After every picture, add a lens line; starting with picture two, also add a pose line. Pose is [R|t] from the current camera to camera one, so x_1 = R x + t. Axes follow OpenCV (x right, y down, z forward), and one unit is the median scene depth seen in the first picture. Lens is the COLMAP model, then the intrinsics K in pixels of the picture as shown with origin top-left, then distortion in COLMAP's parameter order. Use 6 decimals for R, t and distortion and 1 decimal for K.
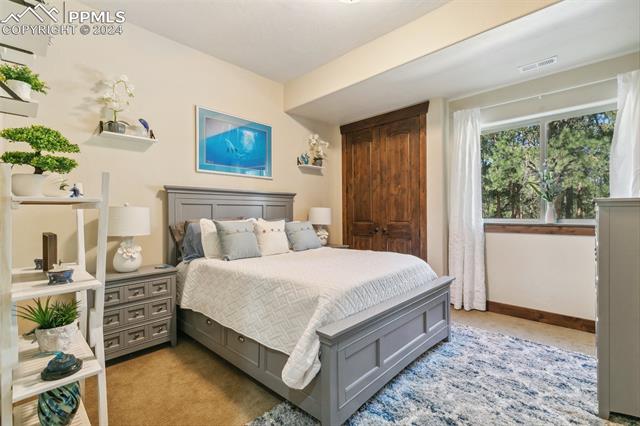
lens RADIAL K [[286.6, 0, 319.7], [0, 286.6, 213.0], [0, 0, 1]] dist [0.006573, -0.001732]
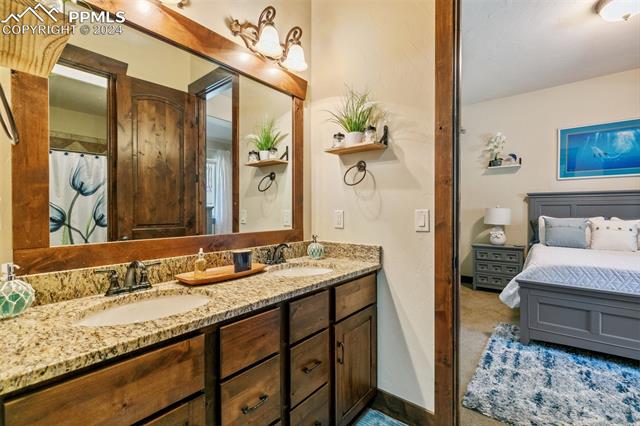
lens RADIAL K [[286.6, 0, 319.6], [0, 286.6, 212.3], [0, 0, 1]] dist [0.006573, -0.001732]
pose [[0.076162, 0.009297, -0.997052, 0.900668], [0.000620, 0.999956, 0.009372, -0.011790], [0.997095, -0.001332, 0.076153, -0.201178]]
